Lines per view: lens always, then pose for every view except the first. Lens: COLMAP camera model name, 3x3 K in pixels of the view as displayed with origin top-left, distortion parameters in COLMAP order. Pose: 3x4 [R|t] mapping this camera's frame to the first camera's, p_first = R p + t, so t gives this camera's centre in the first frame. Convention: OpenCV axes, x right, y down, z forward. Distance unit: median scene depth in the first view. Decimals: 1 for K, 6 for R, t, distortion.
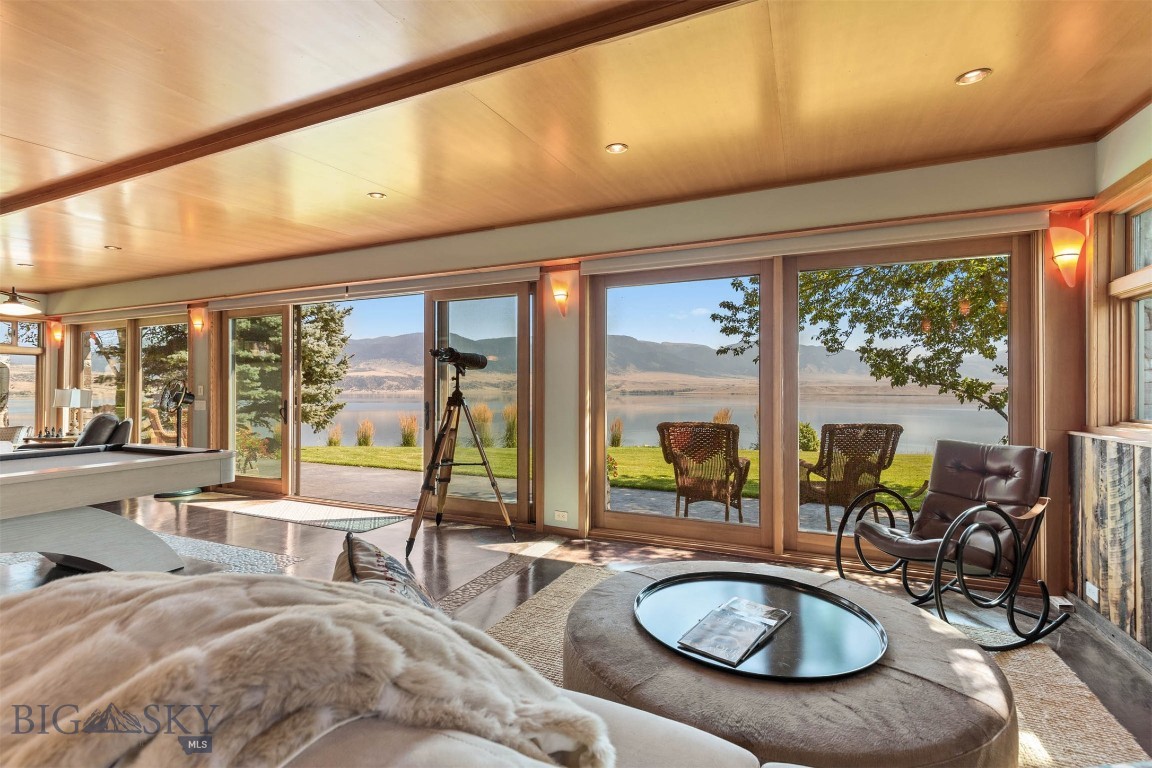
lens RADIAL K [[520.9, 0, 570.6], [0, 520.9, 378.9], [0, 0, 1]] dist [0.008121, -0.002887]
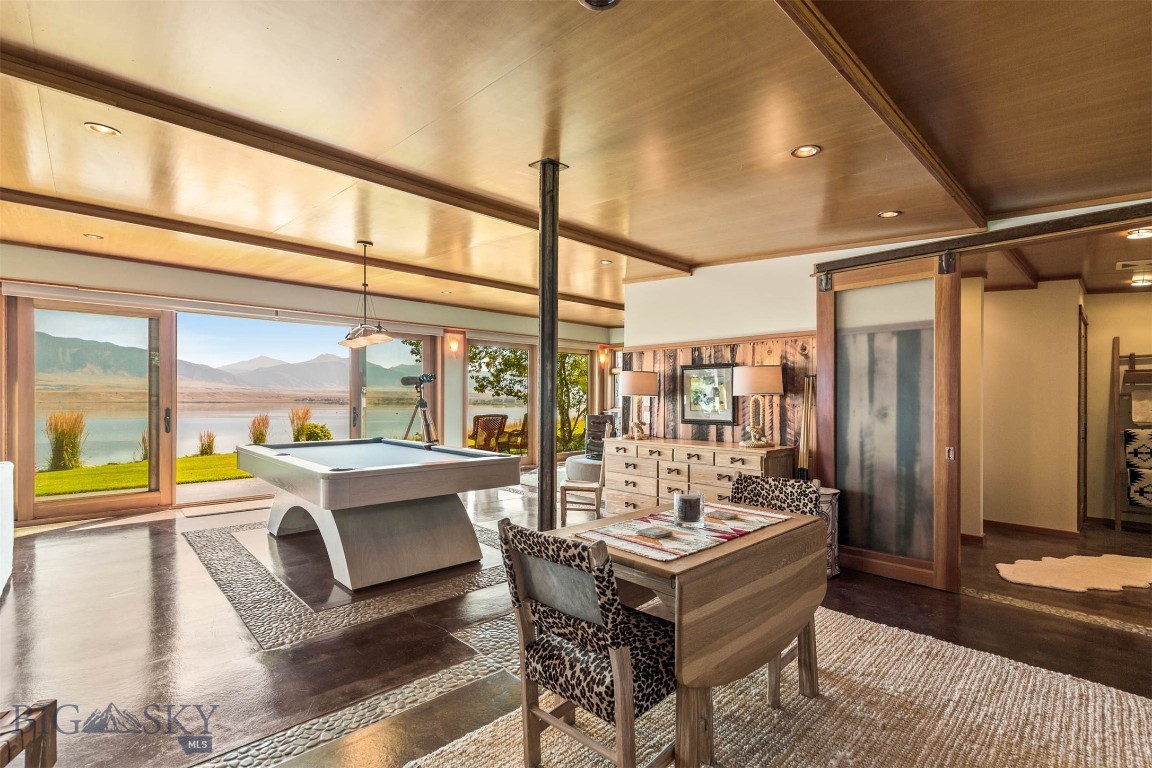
lens RADIAL K [[520.9, 0, 577.5], [0, 520.9, 401.2], [0, 0, 1]] dist [0.008121, -0.002887]
pose [[0.355080, 0.000247, 0.934836, -1.538194], [-0.000082, 1.000000, -0.000233, 0.028204], [-0.934836, 0.000006, 0.355080, -0.043717]]
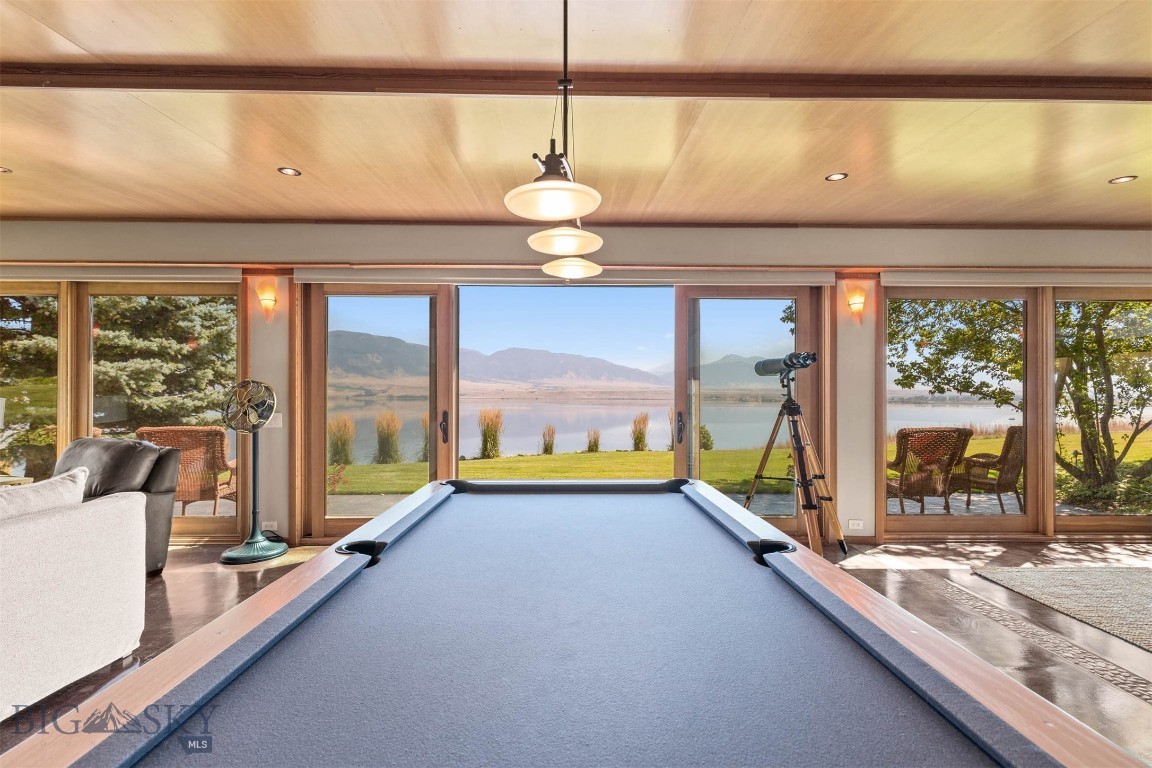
lens RADIAL K [[520.9, 0, 578.8], [0, 520.9, 393.5], [0, 0, 1]] dist [0.008121, -0.002887]
pose [[0.890137, 0.006550, 0.455646, -0.930234], [-0.002738, 0.999956, -0.009027, 0.020774], [-0.455685, 0.006788, 0.890115, 0.351978]]
